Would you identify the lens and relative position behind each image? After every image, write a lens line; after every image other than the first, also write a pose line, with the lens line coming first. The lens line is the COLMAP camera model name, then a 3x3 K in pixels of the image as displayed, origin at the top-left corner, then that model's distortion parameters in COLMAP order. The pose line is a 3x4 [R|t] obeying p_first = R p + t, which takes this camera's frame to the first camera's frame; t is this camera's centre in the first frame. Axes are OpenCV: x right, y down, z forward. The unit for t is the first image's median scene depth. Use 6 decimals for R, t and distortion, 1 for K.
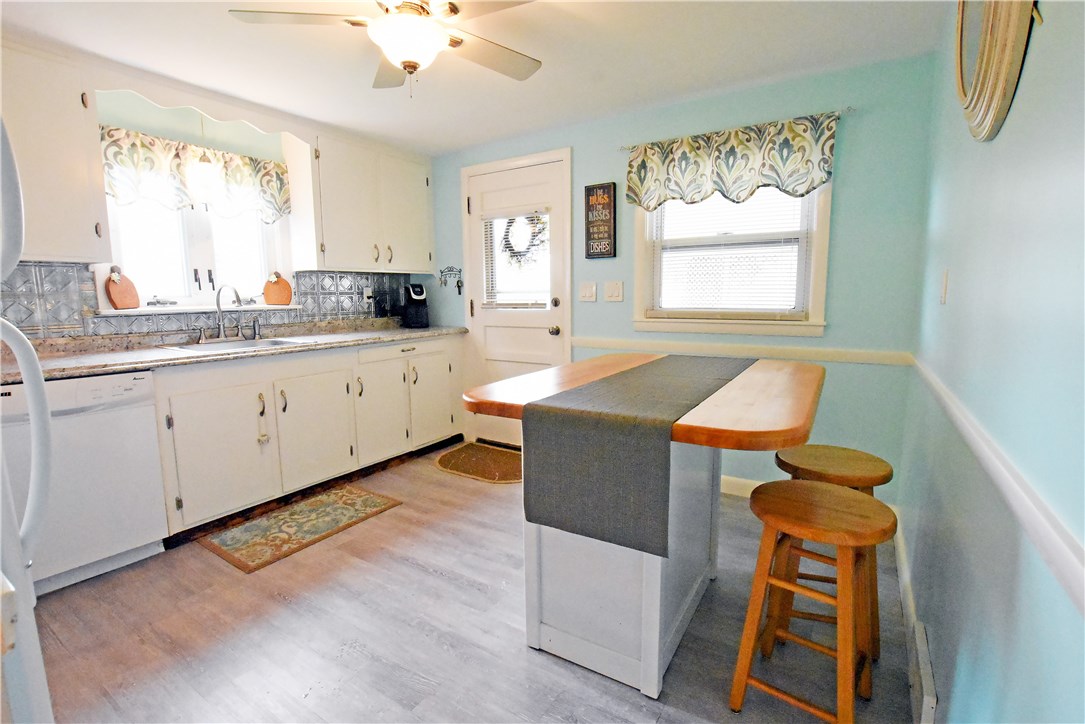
lens RADIAL K [[517.1, 0, 542.5], [0, 517.1, 362.0], [0, 0, 1]] dist [-0.000761, 0.000511]
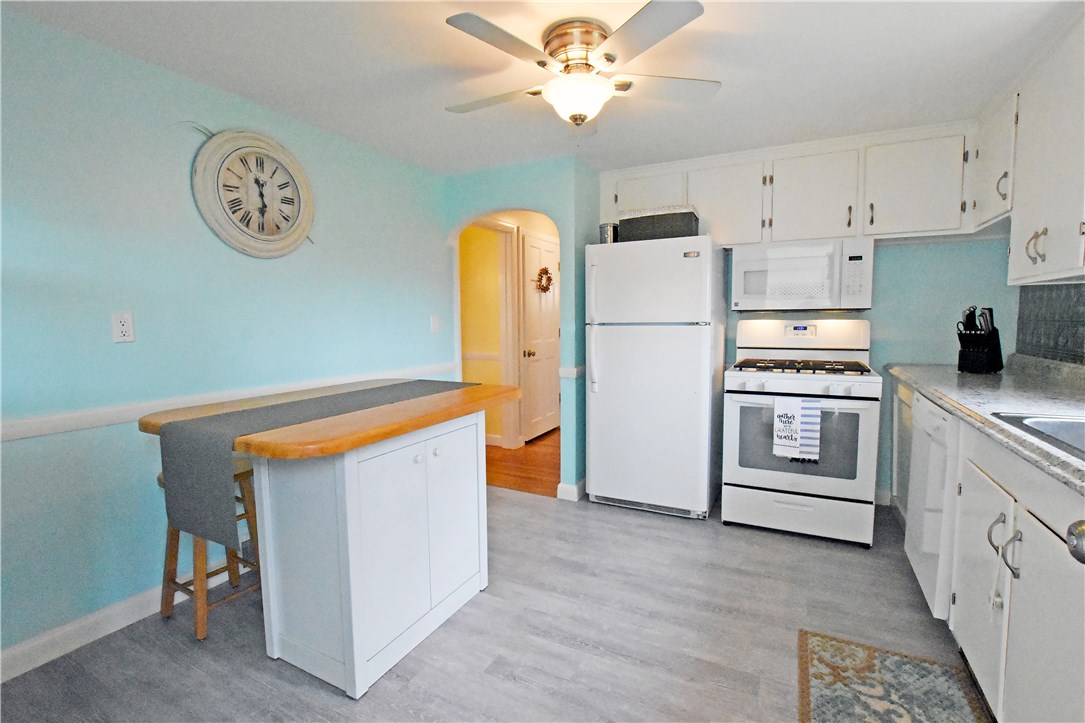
lens RADIAL K [[517.1, 0, 542.5], [0, 517.1, 361.5], [0, 0, 1]] dist [-0.000761, 0.000511]
pose [[-0.996435, 0.016806, -0.082672, -0.057993], [-0.001060, 0.977383, 0.211472, -0.228213], [0.084356, 0.210806, -0.973881, 1.696910]]
